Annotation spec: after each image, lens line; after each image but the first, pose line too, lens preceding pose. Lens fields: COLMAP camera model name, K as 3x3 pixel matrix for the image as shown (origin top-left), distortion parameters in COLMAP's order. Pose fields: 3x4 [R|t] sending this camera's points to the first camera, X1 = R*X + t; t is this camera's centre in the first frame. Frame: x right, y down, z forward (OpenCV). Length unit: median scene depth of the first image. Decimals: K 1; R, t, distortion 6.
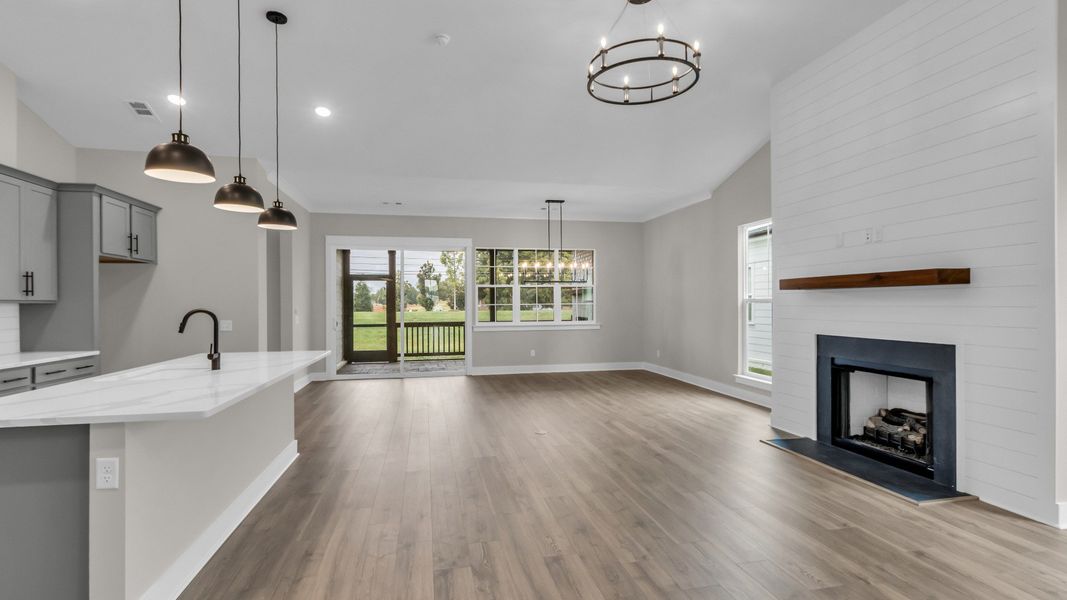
lens RADIAL K [[494.9, 0, 533.8], [0, 494.9, 302.0], [0, 0, 1]] dist [-0.015662, 0.002382]
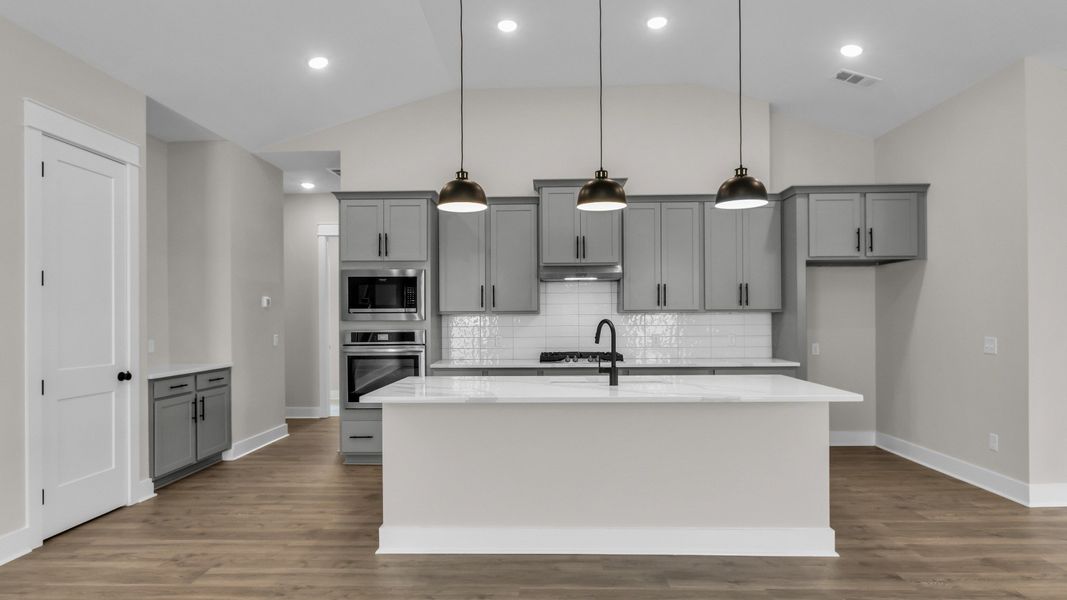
lens RADIAL K [[566.1, 0, 538.8], [0, 566.1, 318.4], [0, 0, 1]] dist [-0.000640, -0.001580]
pose [[-0.236935, 0.007560, -0.971496, 0.208354], [0.014412, 0.999887, 0.004266, 0.002591], [0.971419, -0.012990, -0.237017, 0.554902]]
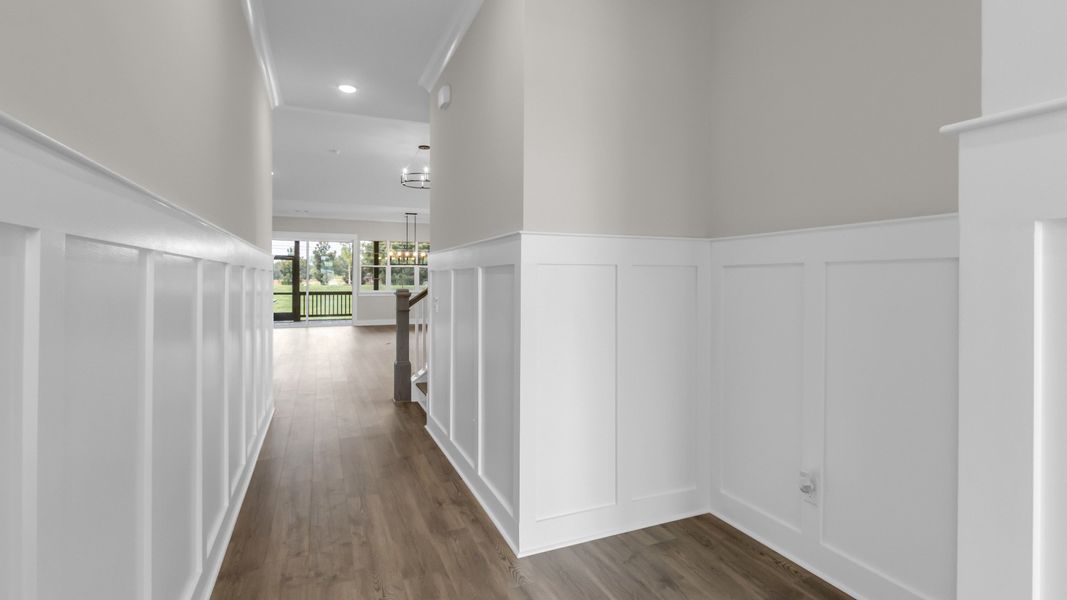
lens RADIAL K [[470.8, 0, 520.1], [0, 470.8, 276.0], [0, 0, 1]] dist [0.000621, 0.000041]
pose [[0.982529, 0.007695, 0.185952, 0.144440], [-0.006966, 0.999965, -0.004572, 0.002273], [-0.185981, 0.003197, 0.982548, -0.748845]]
